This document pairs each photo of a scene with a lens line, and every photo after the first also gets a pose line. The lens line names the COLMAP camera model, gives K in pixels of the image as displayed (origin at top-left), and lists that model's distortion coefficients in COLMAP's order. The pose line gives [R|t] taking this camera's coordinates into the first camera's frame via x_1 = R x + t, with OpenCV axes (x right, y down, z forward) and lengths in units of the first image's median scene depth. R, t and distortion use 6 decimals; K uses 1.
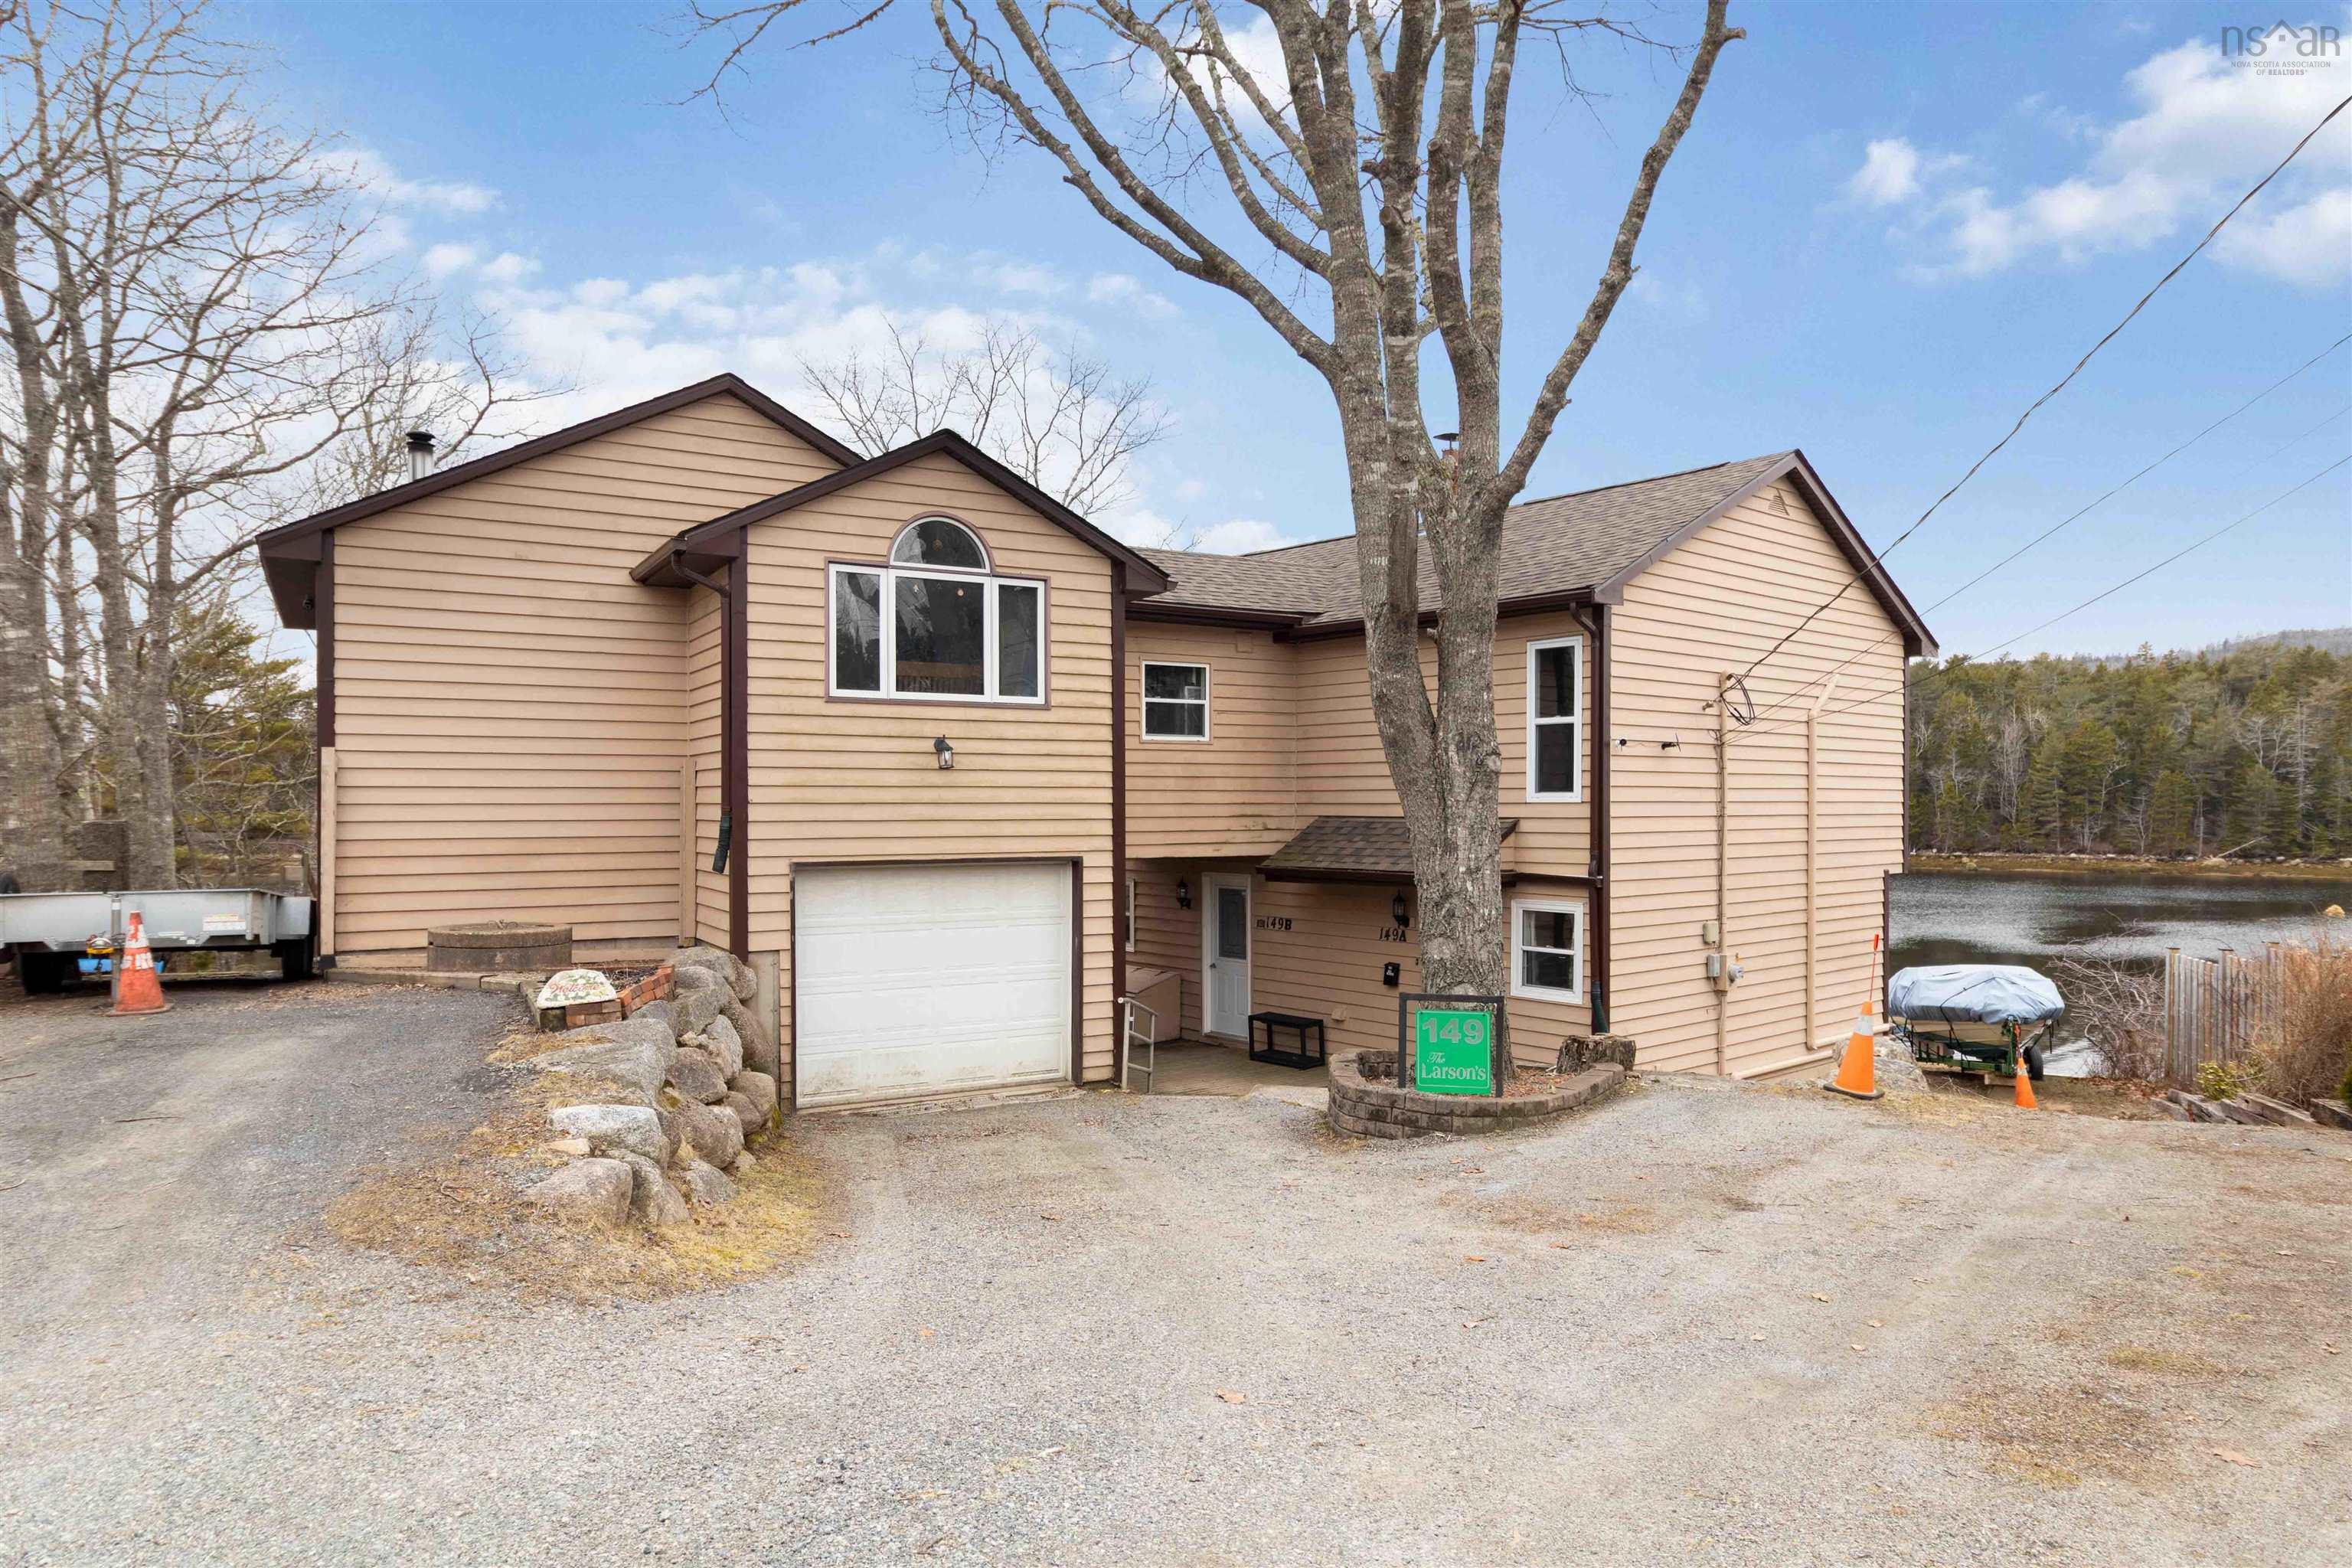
lens RADIAL K [[1461.4, 0, 1176.0], [0, 1461.4, 784.0], [0, 0, 1]] dist [-0.003150, 0.002305]
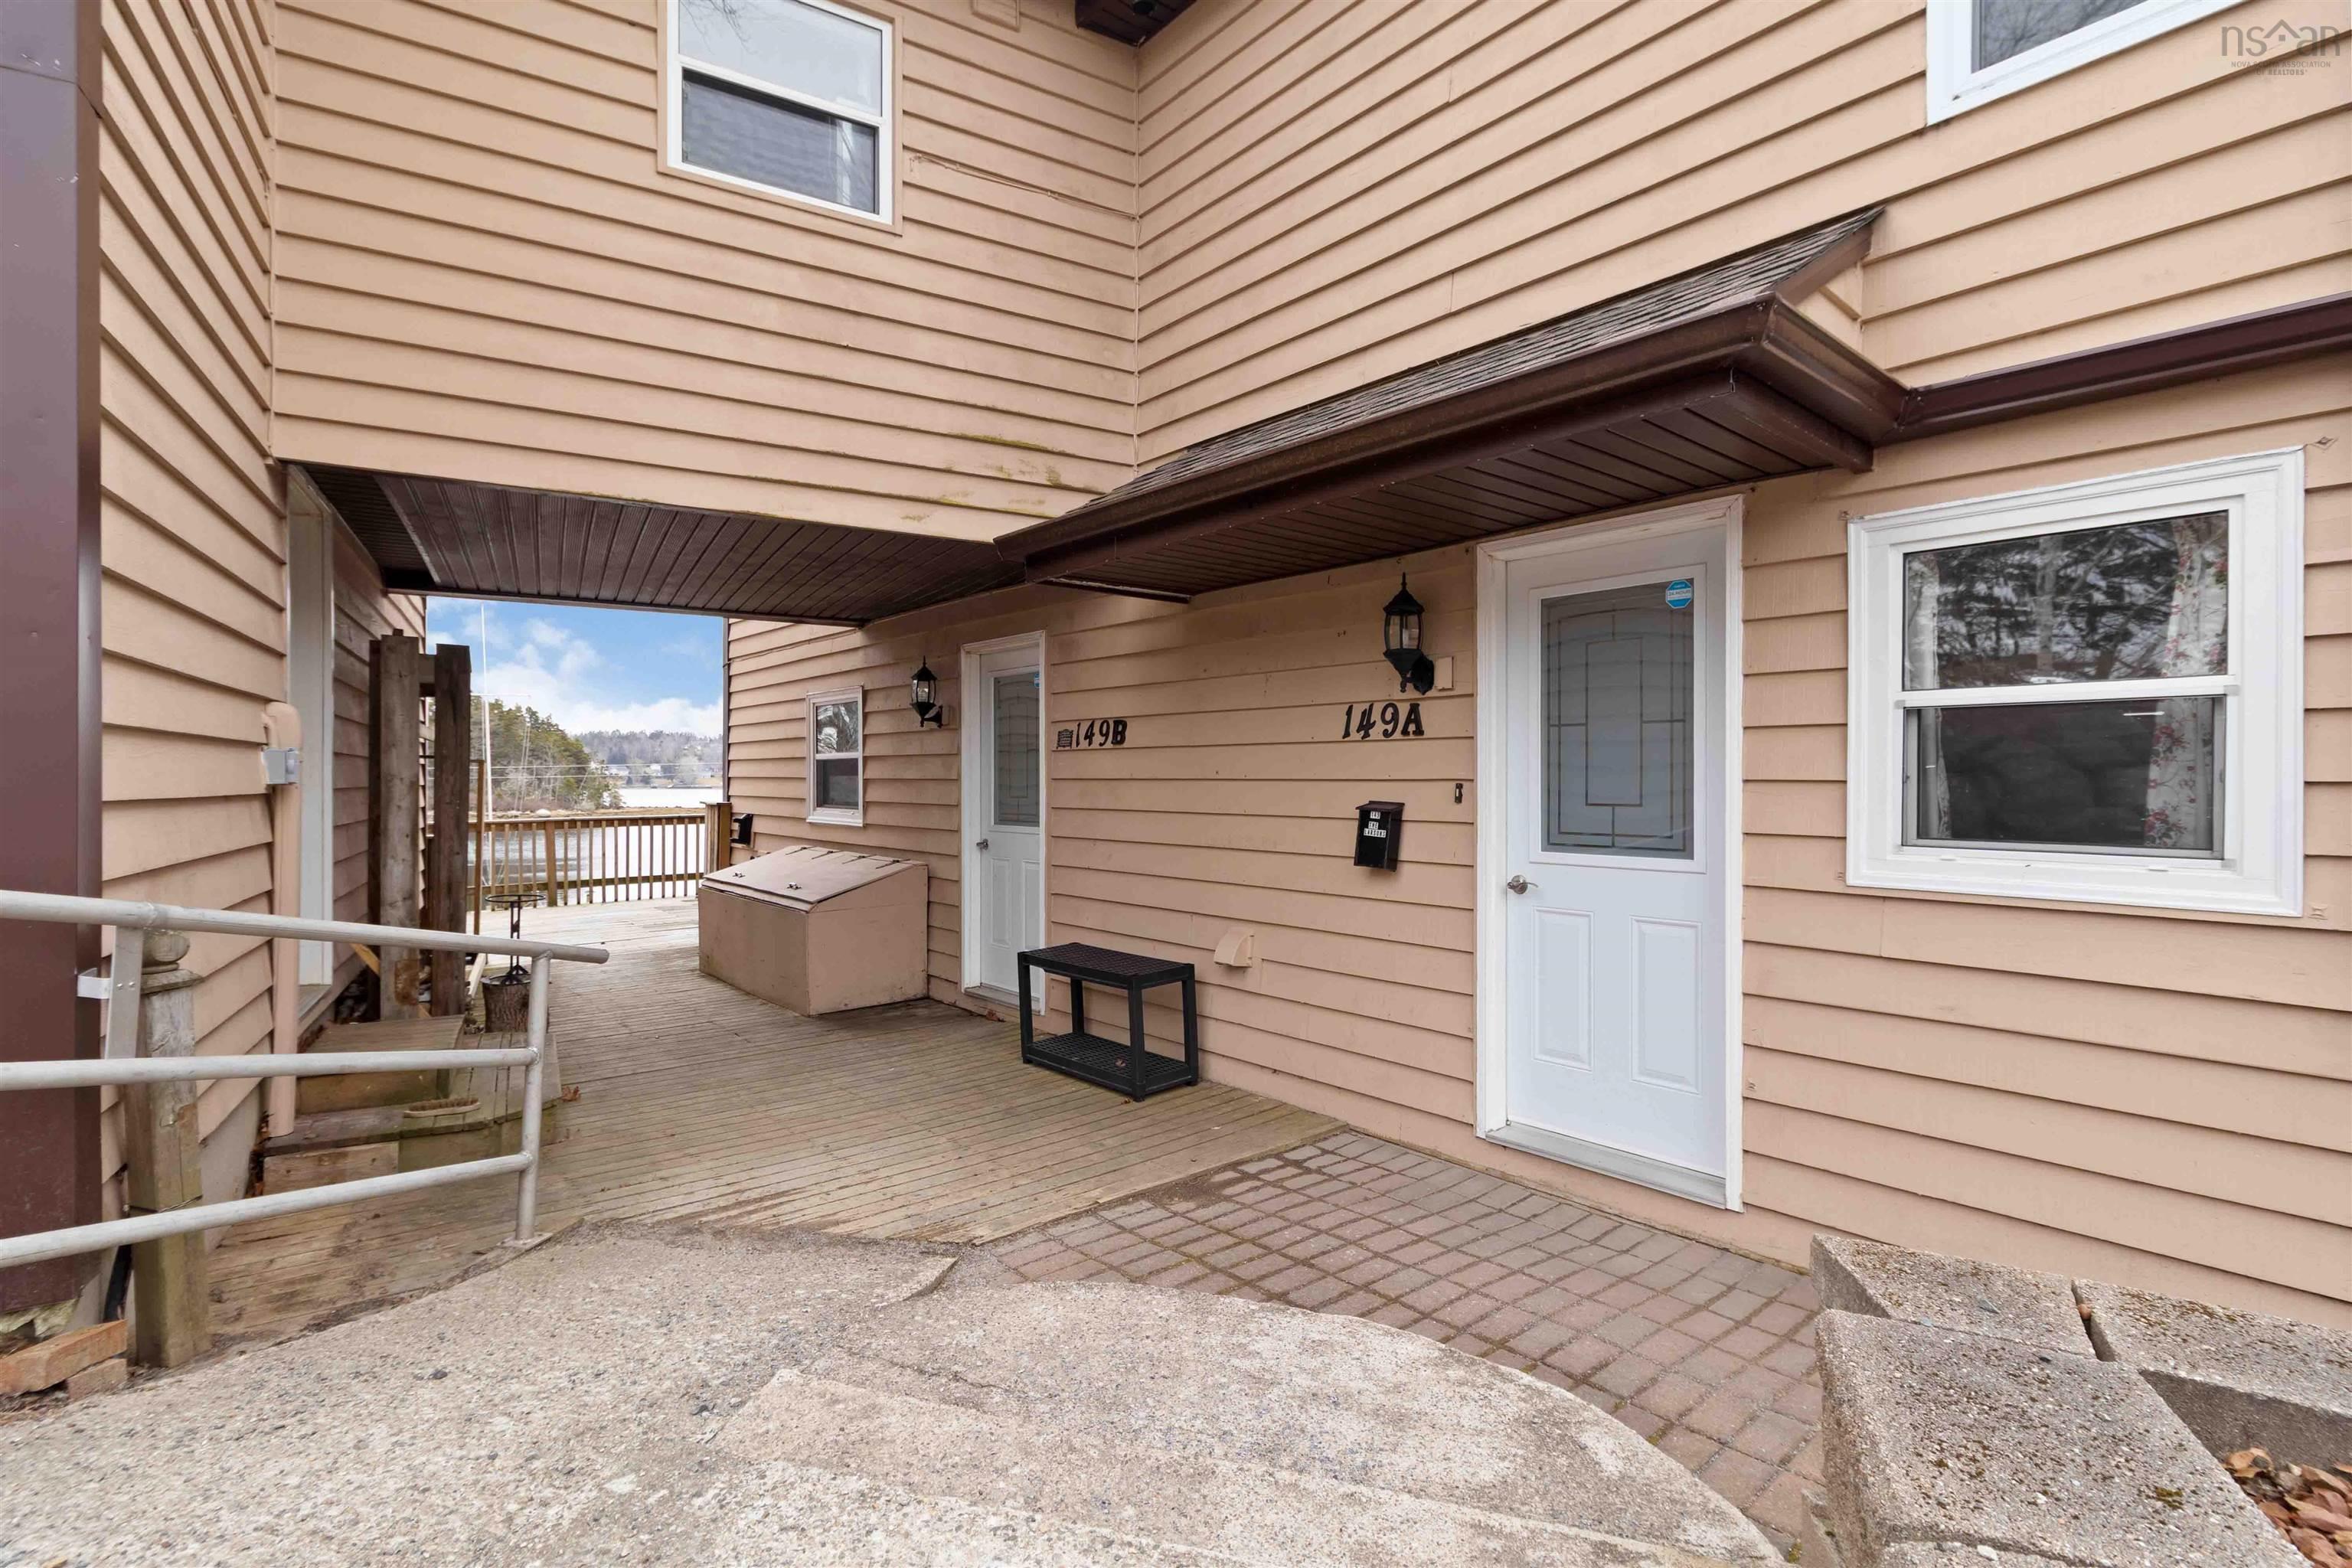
lens RADIAL K [[1092.3, 0, 1176.0], [0, 1092.3, 784.0], [0, 0, 1]] dist [0.002179, 0.000390]
pose [[0.999994, 0.001572, -0.002994, 0.091627], [-0.001539, 0.999939, 0.010980, 0.104969], [0.003011, -0.010975, 0.999935, 0.675693]]
